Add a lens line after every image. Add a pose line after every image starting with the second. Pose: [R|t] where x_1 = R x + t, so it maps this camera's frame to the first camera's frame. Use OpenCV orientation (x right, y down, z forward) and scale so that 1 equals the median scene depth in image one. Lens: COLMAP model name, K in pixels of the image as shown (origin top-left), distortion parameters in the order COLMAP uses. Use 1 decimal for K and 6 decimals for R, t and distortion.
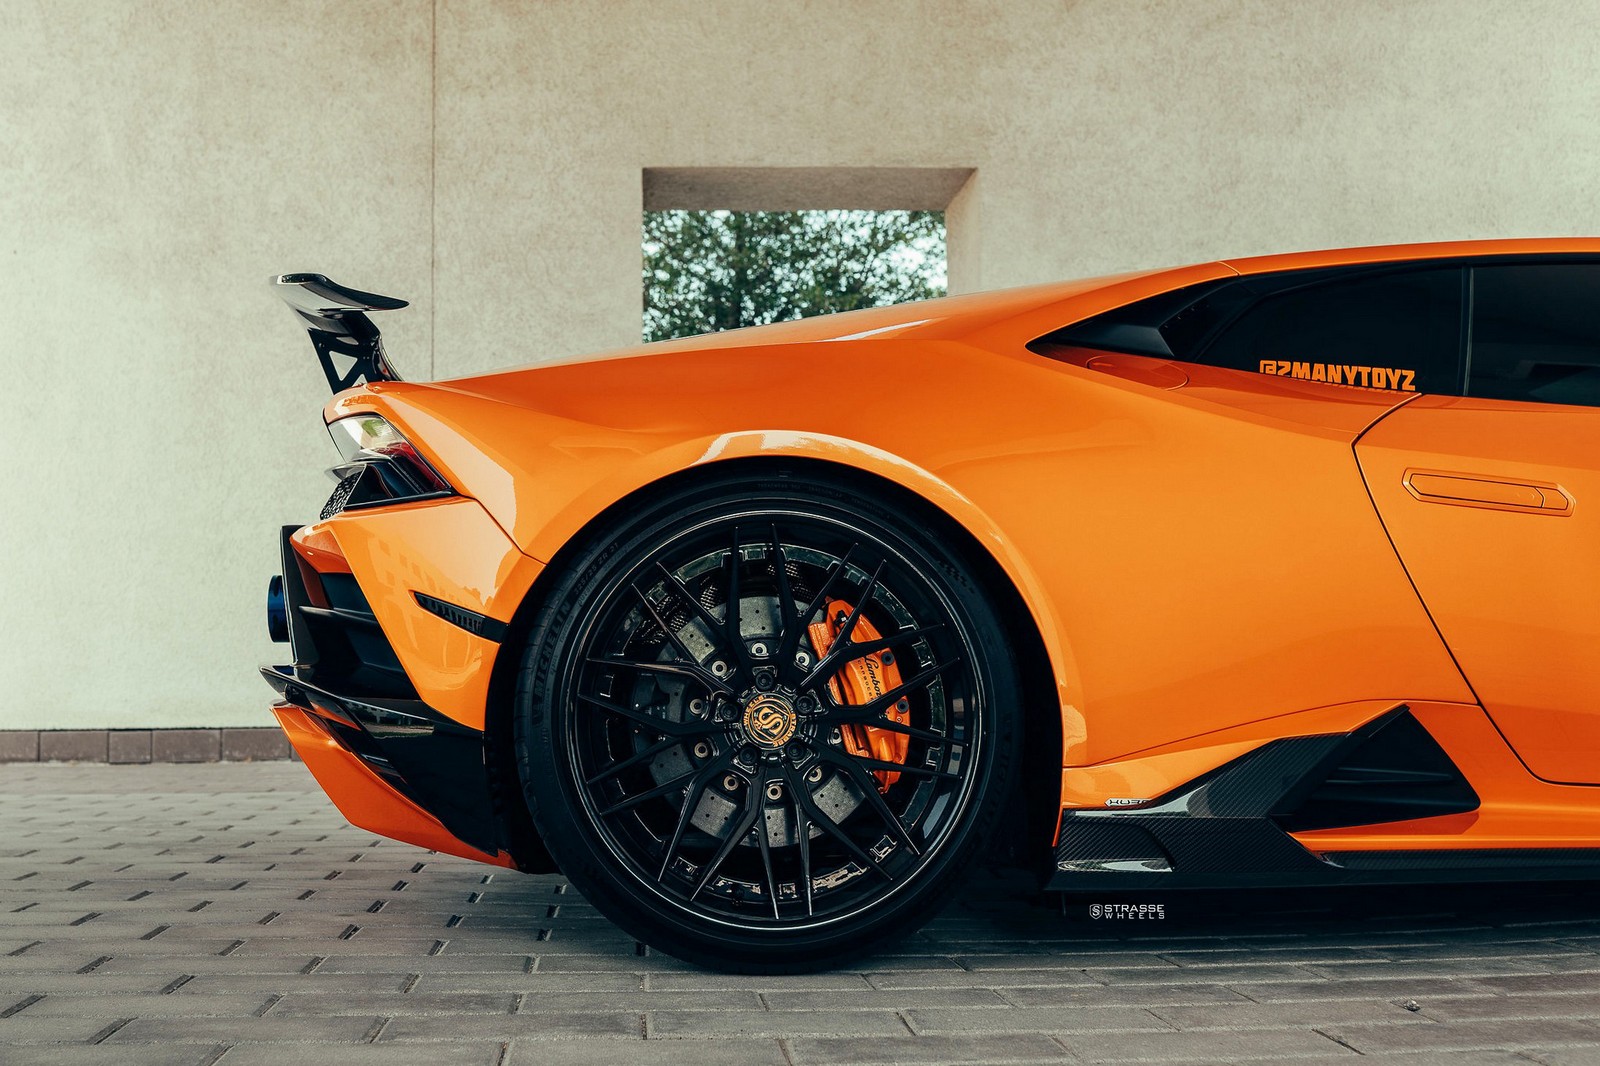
lens RADIAL K [[1722.8, 0, 705.3], [0, 1722.8, 557.1], [0, 0, 1]] dist [-0.051728, 0.065988]
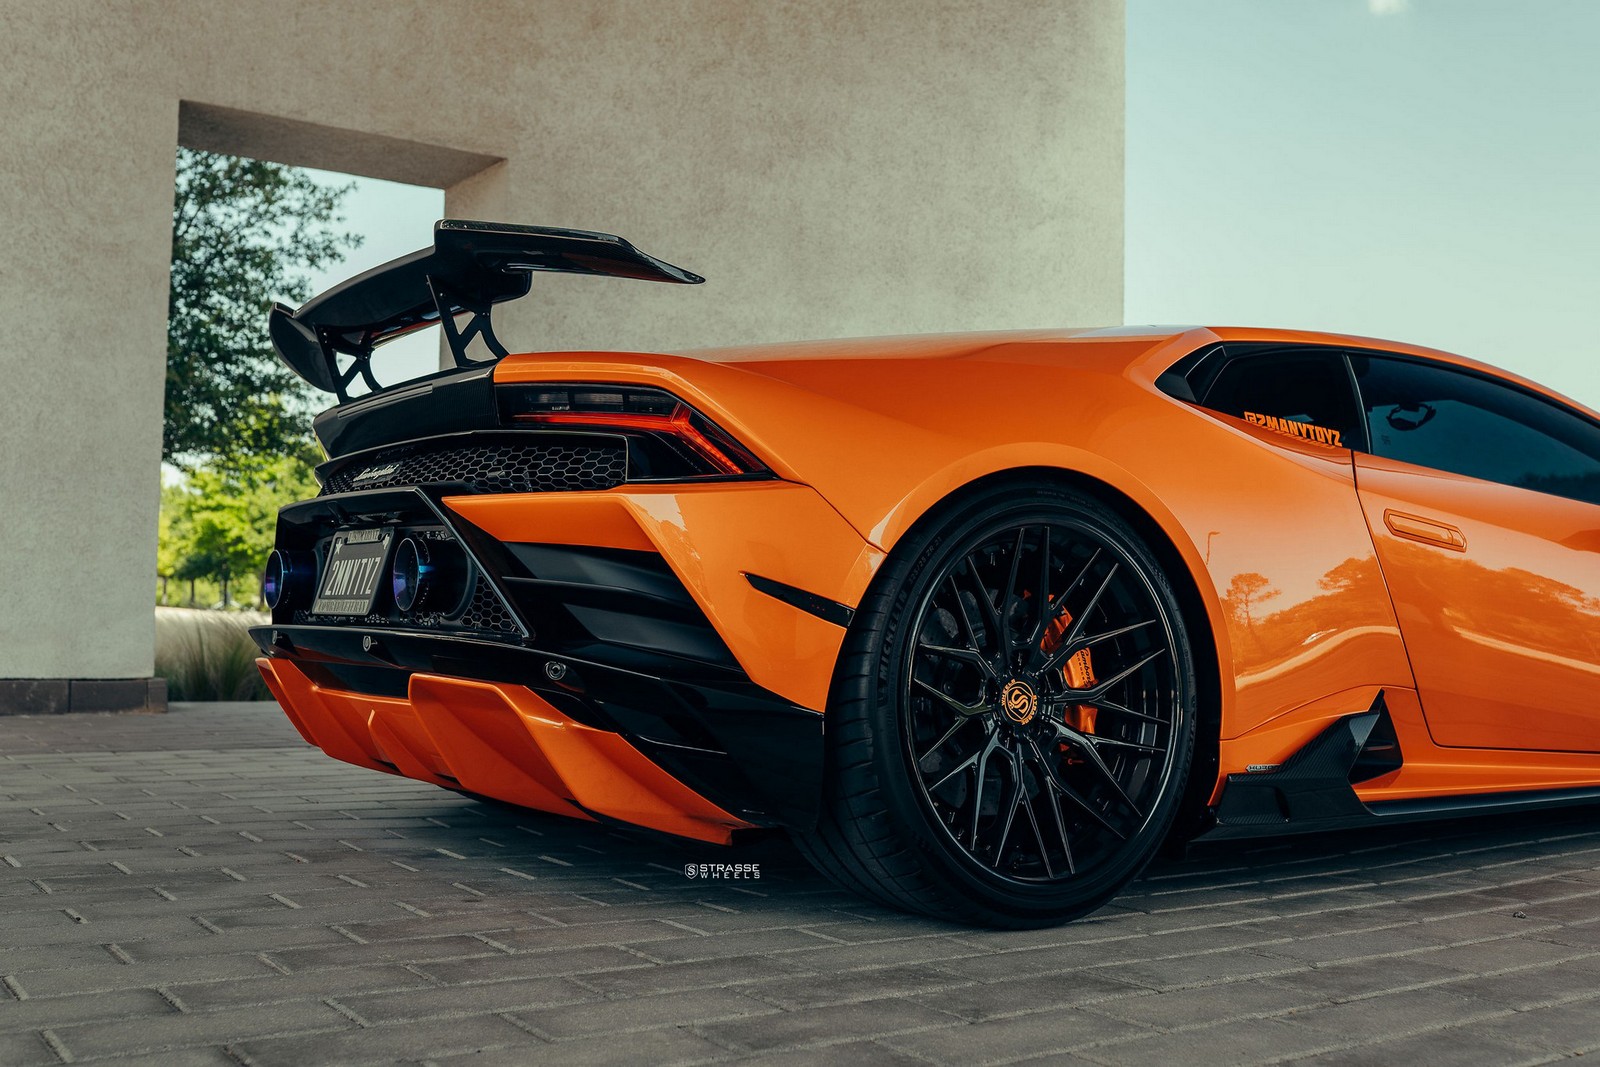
lens RADIAL K [[1605.3, 0, 800.0], [0, 1605.3, 533.5], [0, 0, 1]] dist [-0.062513, 0.095142]
pose [[0.855219, 0.054638, 0.515378, -0.182942], [-0.059780, 0.998190, -0.006624, 0.000473], [-0.514807, -0.025145, 0.856937, 0.054203]]
